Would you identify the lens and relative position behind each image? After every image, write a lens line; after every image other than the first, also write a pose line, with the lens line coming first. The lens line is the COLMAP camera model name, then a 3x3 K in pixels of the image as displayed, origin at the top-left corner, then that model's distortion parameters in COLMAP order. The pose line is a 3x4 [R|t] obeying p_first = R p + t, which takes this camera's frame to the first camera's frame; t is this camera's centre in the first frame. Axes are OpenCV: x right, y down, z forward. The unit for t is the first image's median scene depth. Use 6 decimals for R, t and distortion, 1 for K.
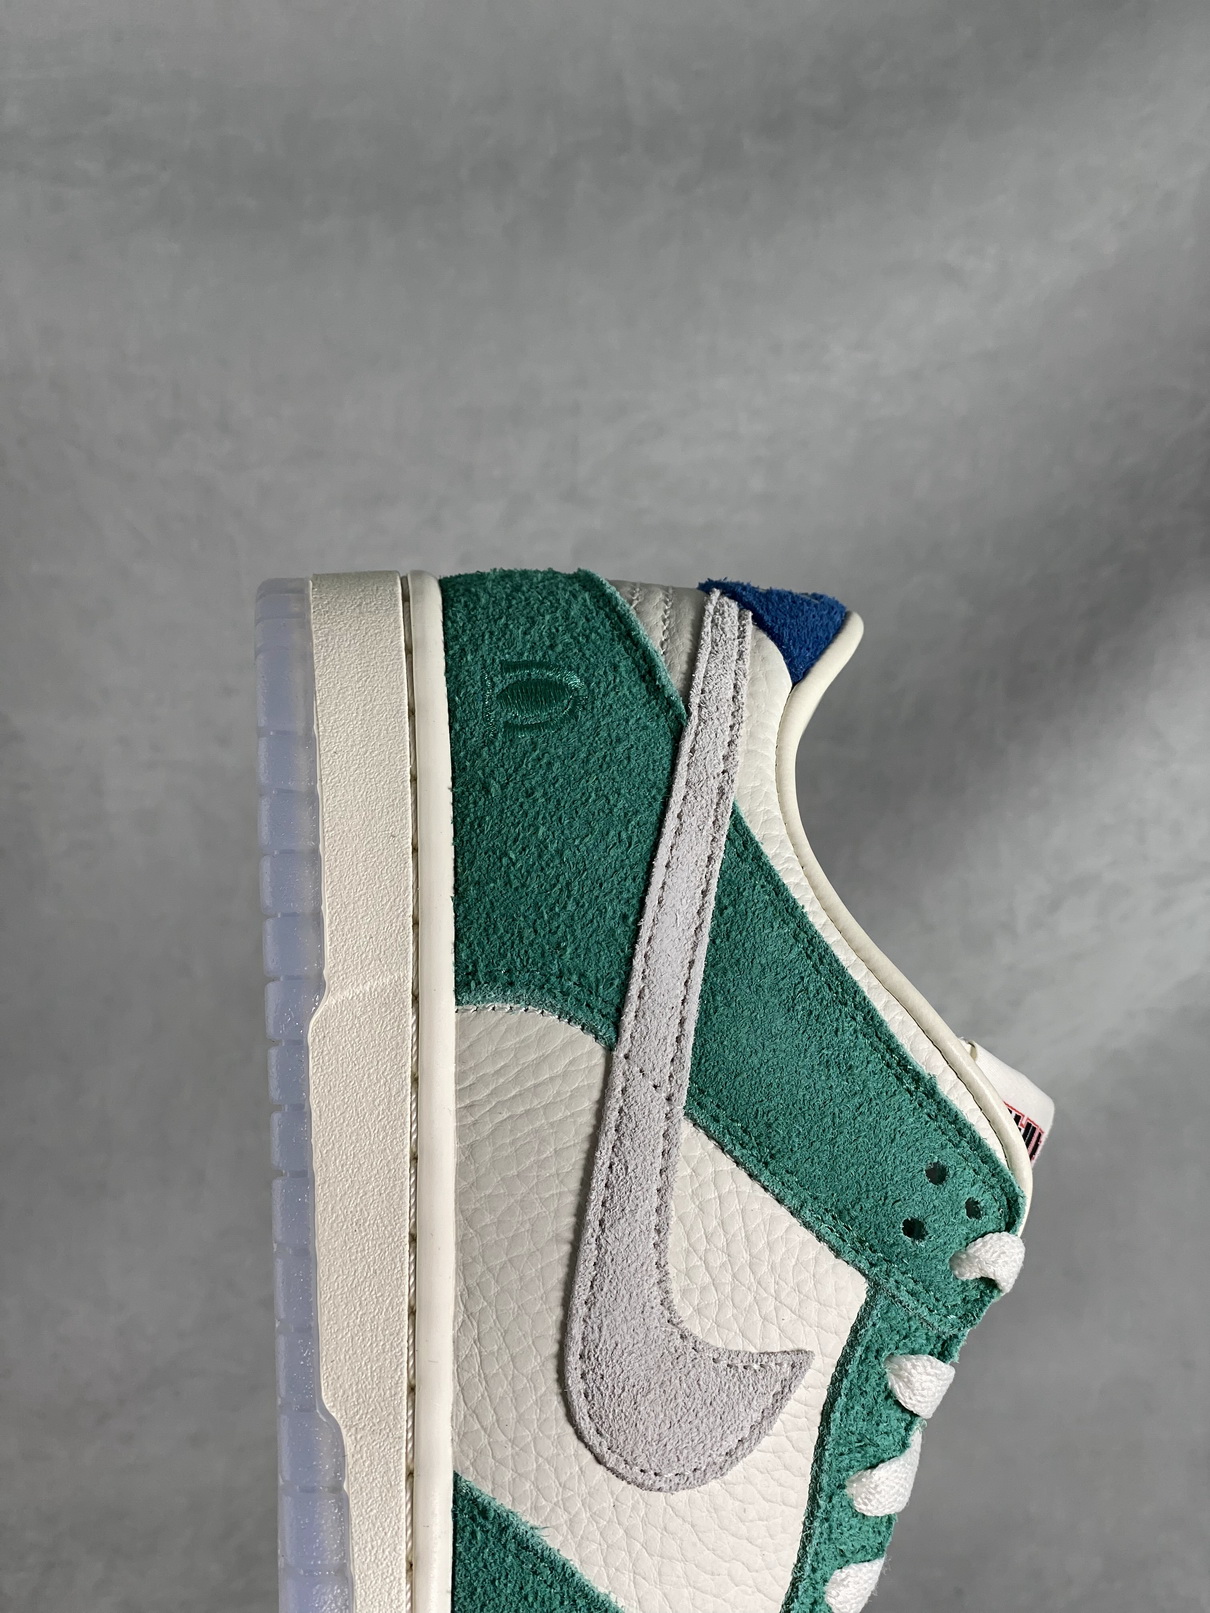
lens RADIAL K [[2476.7, 0, 605.0], [0, 2476.7, 806.5], [0, 0, 1]] dist [0.074709, 0.028425]
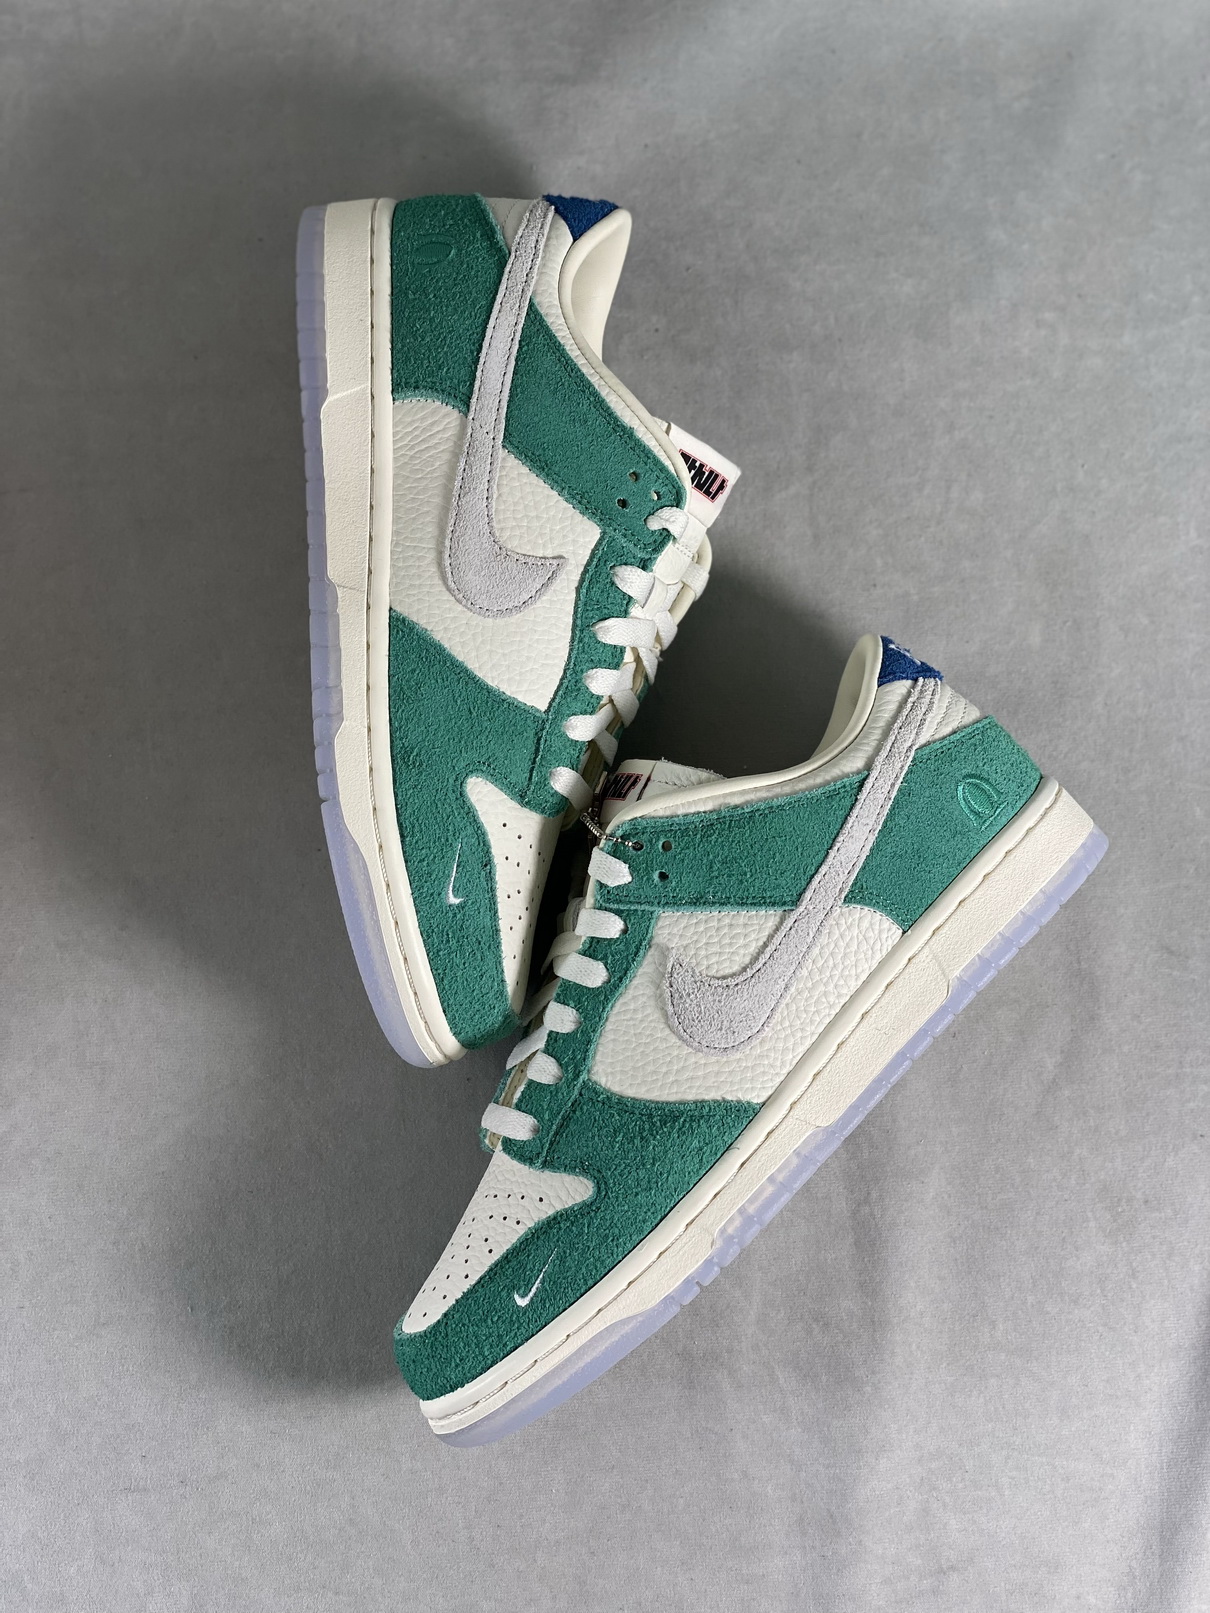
lens RADIAL K [[2476.7, 0, 605.0], [0, 2476.7, 806.5], [0, 0, 1]] dist [0.074709, 0.028425]
pose [[0.988976, -0.033309, -0.144284, 0.396598], [0.043057, 0.996958, 0.064972, 0.287630], [0.141681, -0.070468, 0.987401, -1.021510]]
